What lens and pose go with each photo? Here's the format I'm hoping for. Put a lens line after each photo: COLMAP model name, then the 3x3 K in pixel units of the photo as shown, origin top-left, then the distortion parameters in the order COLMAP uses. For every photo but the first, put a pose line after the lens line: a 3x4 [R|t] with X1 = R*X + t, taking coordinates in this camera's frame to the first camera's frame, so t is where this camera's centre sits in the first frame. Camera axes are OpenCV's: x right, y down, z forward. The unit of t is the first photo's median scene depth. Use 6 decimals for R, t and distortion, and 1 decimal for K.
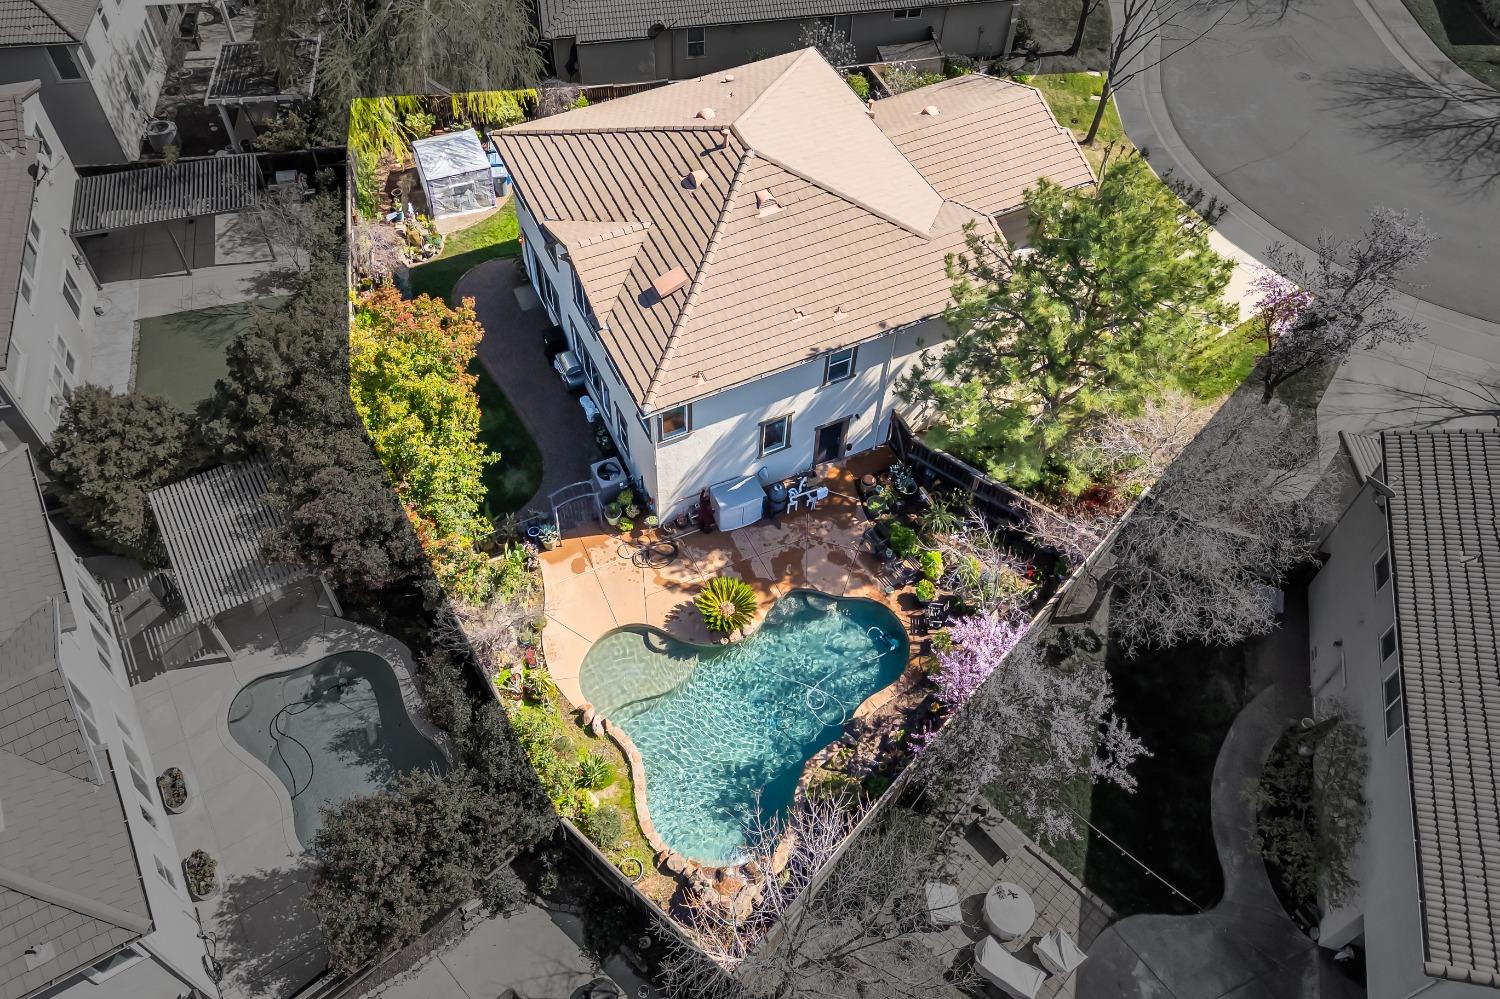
lens RADIAL K [[1133.0, 0, 662.9], [0, 1133.0, 497.9], [0, 0, 1]] dist [0.029278, -0.040142]
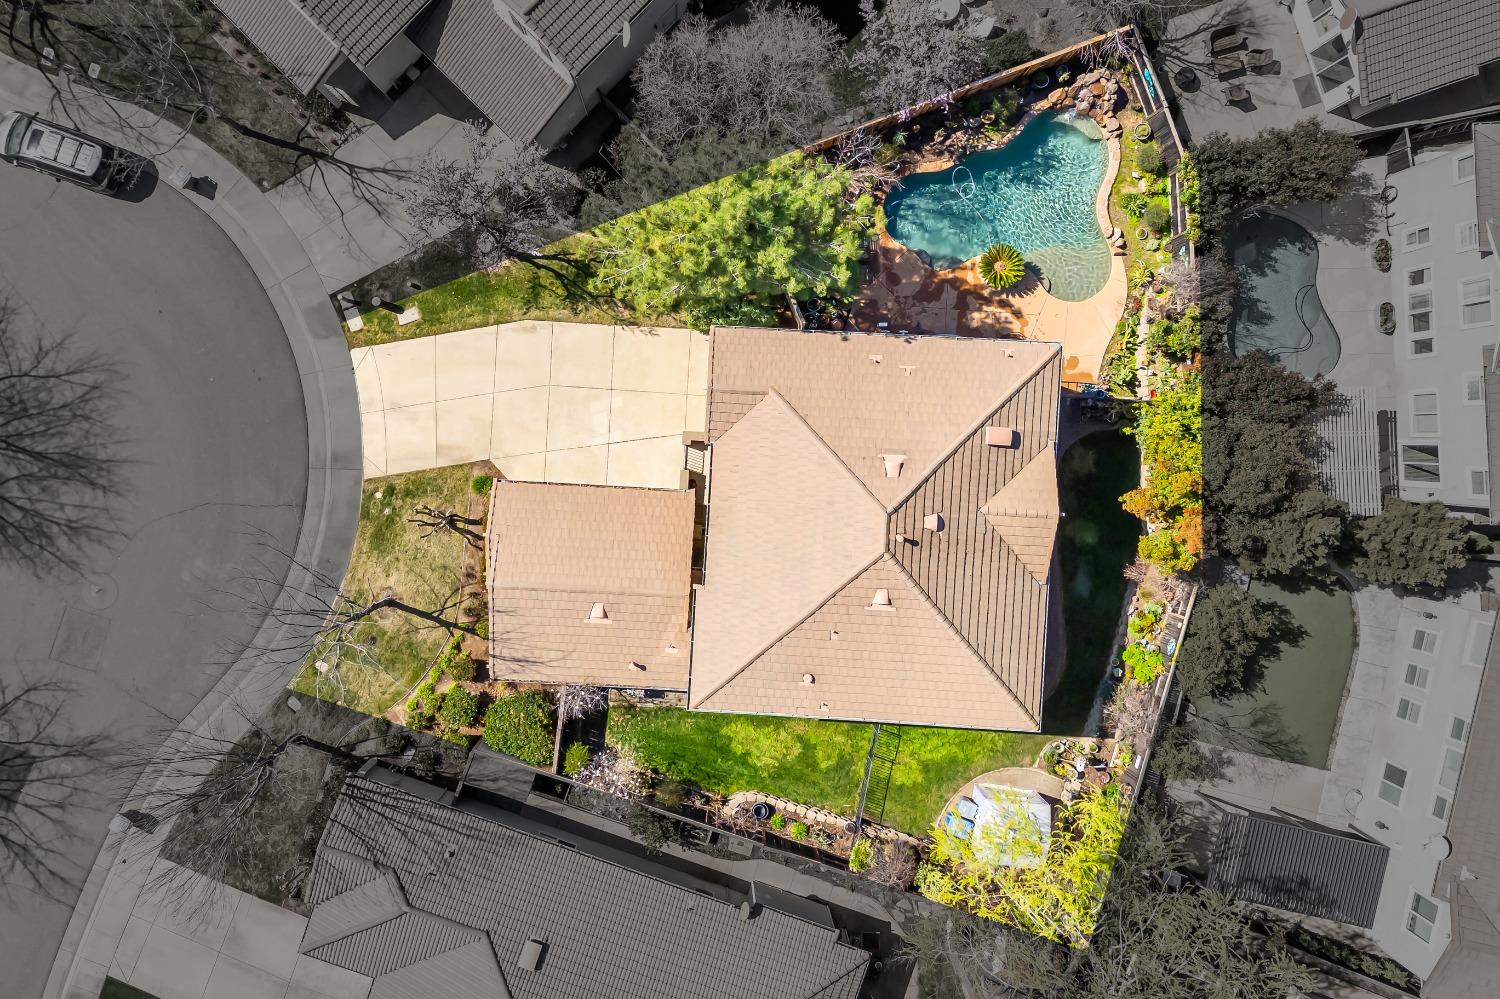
lens RADIAL K [[1133.0, 0, 662.9], [0, 1133.0, 497.9], [0, 0, 1]] dist [0.029278, -0.040142]
pose [[-0.891250, -0.453152, 0.018081, 0.260194], [0.365844, -0.694828, 0.619170, -1.065873], [-0.268015, 0.558450, 0.785049, 0.178059]]
